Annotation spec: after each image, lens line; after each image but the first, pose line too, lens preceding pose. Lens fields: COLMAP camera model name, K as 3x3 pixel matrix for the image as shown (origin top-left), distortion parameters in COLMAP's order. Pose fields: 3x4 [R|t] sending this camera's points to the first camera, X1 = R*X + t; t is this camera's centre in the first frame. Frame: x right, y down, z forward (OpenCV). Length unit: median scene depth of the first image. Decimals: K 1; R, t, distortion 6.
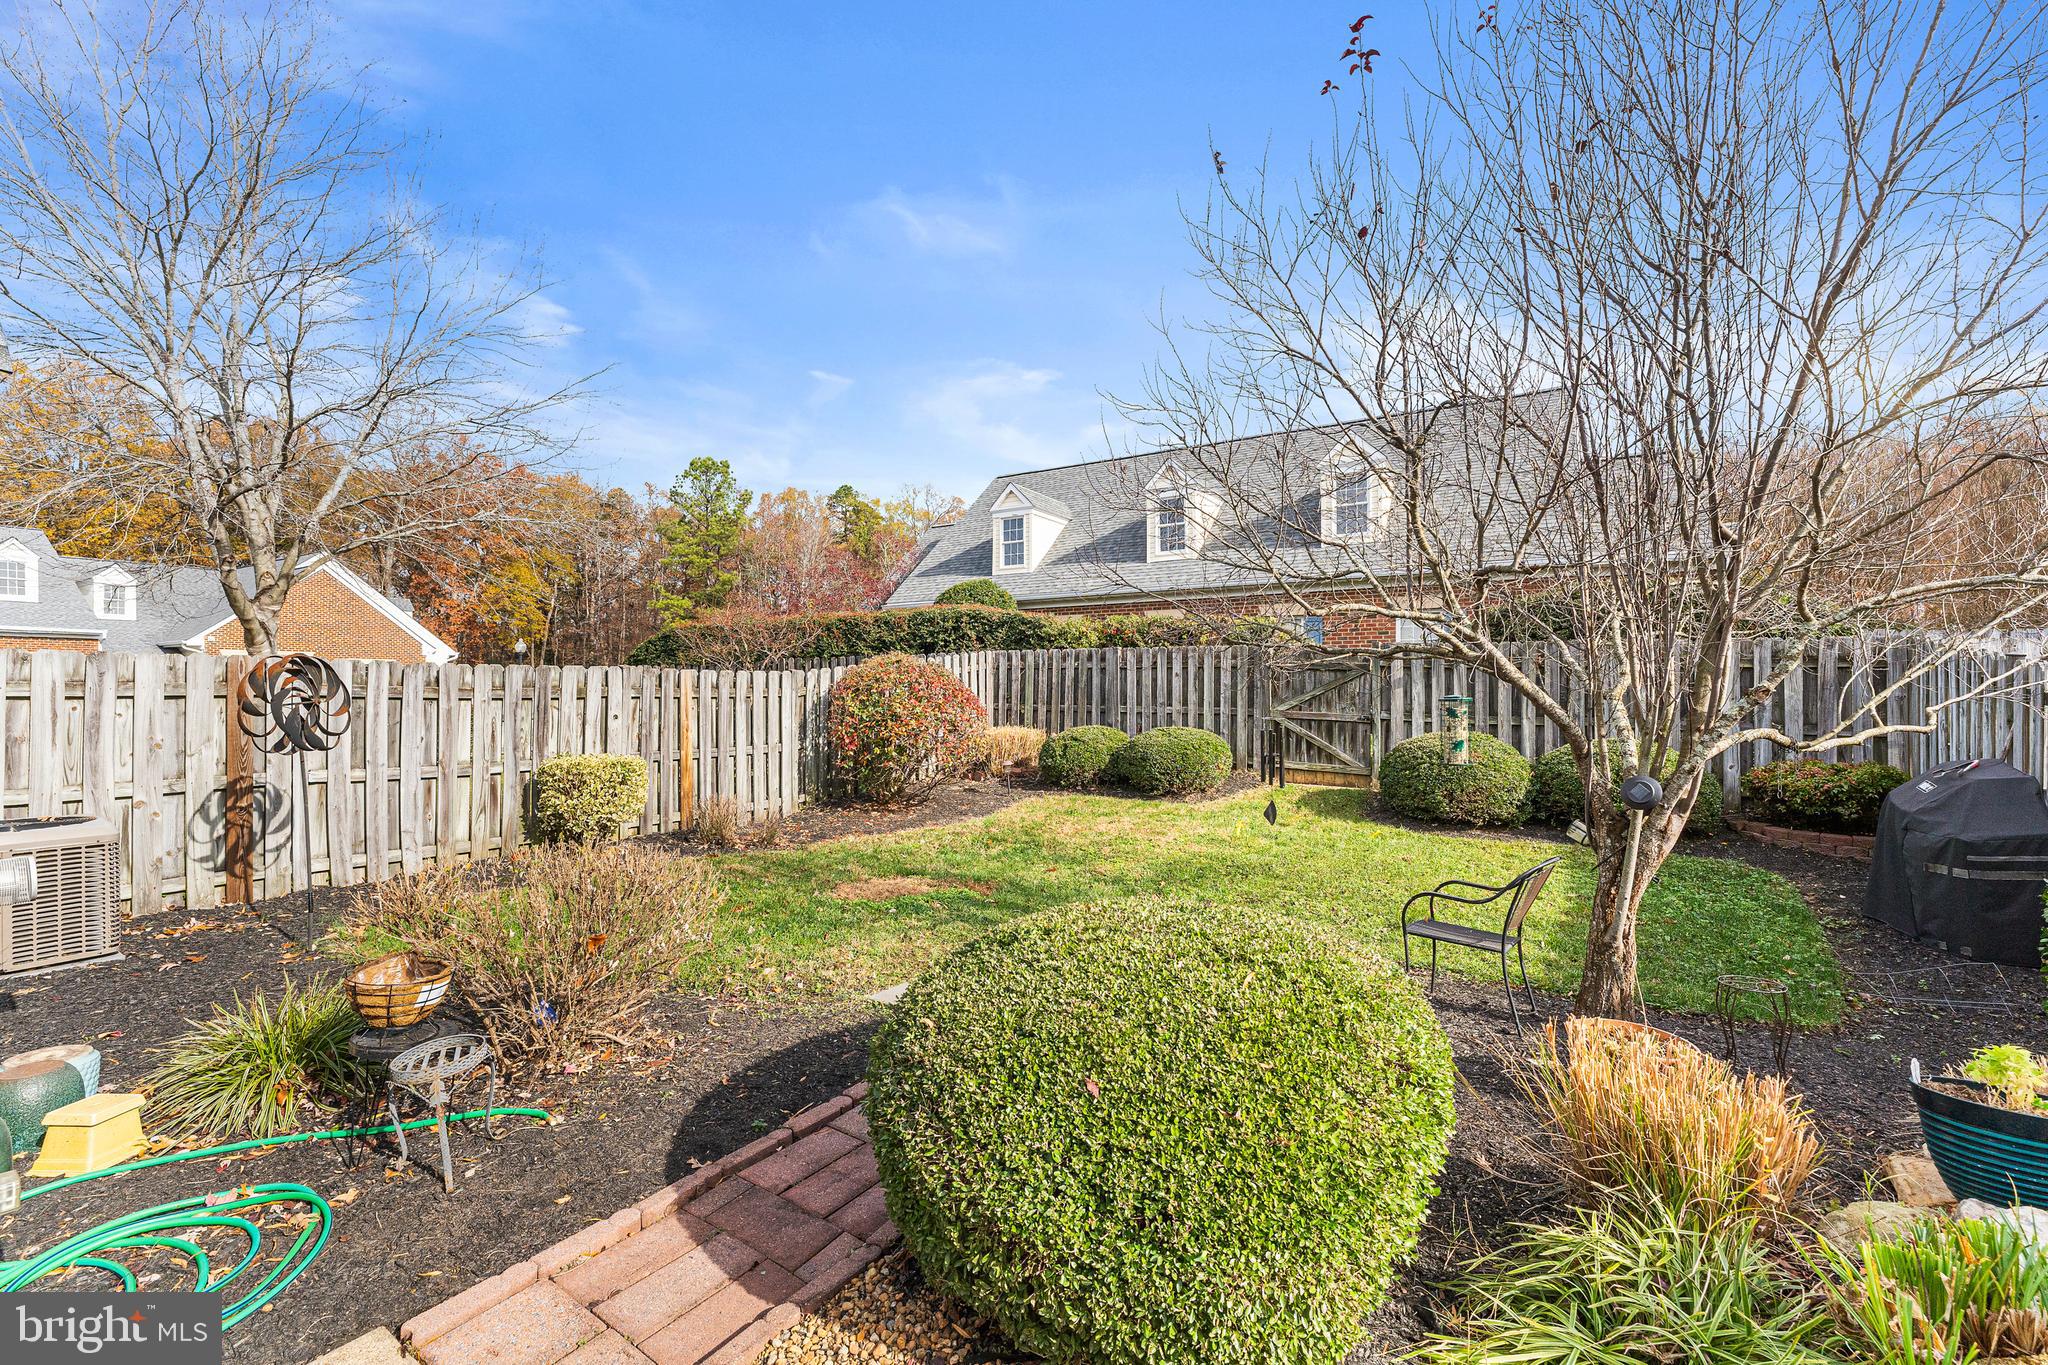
lens RADIAL K [[833.3, 0, 1023.4], [0, 833.3, 679.3], [0, 0, 1]] dist [0.001726, 0.000208]
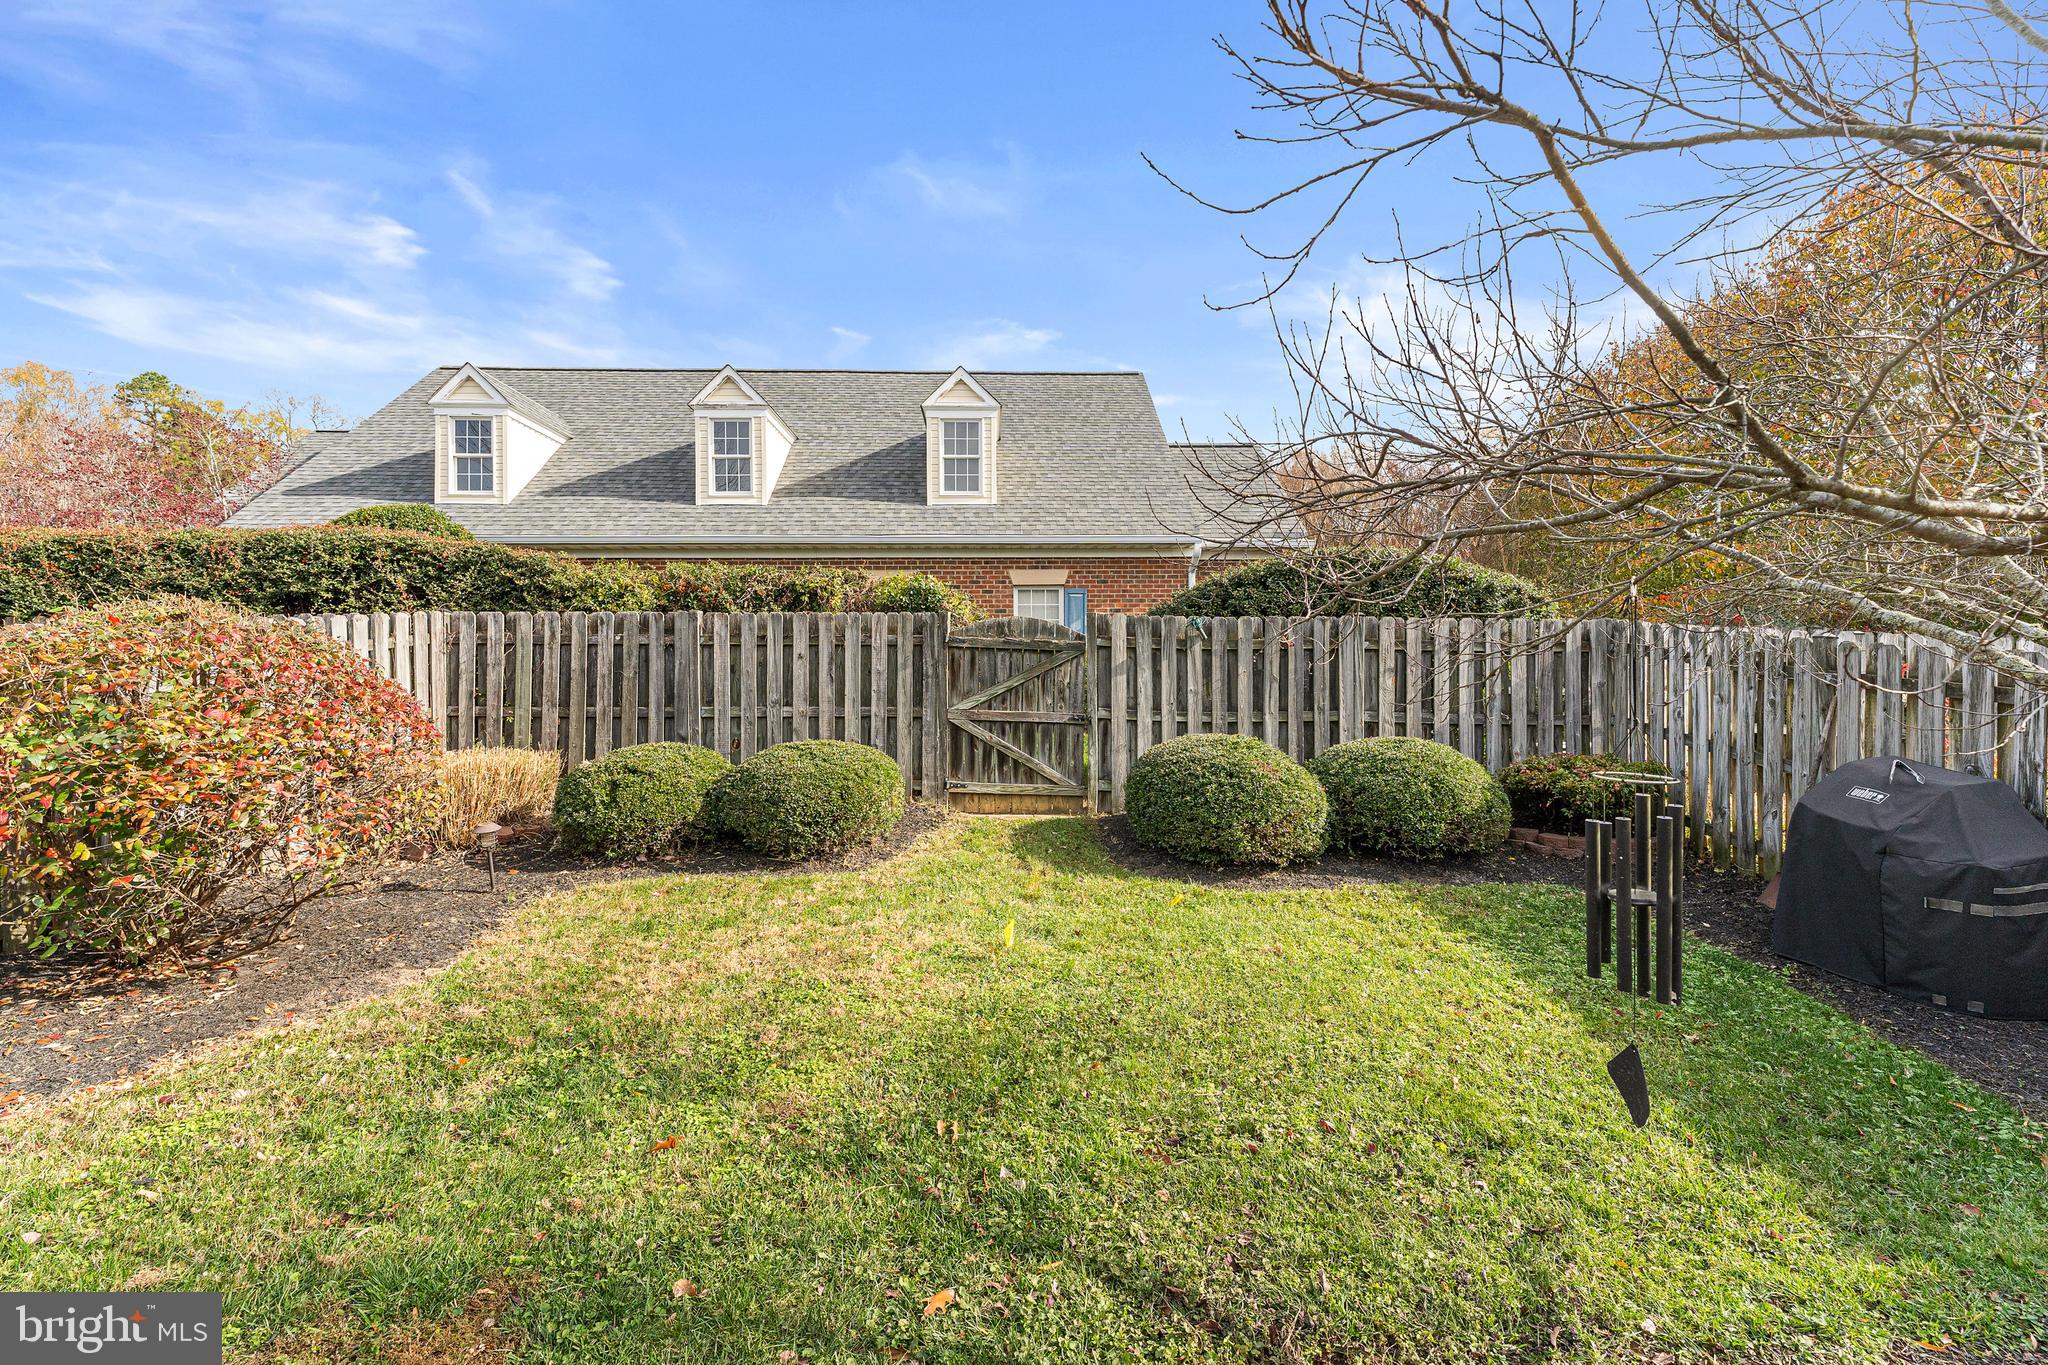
lens RADIAL K [[833.3, 0, 1019.7], [0, 833.3, 678.6], [0, 0, 1]] dist [0.001726, 0.000208]
pose [[0.835654, -0.006067, 0.549223, -0.026318], [-0.001328, 0.999914, 0.013067, 0.003034], [-0.549254, -0.011649, 0.835574, 0.386190]]
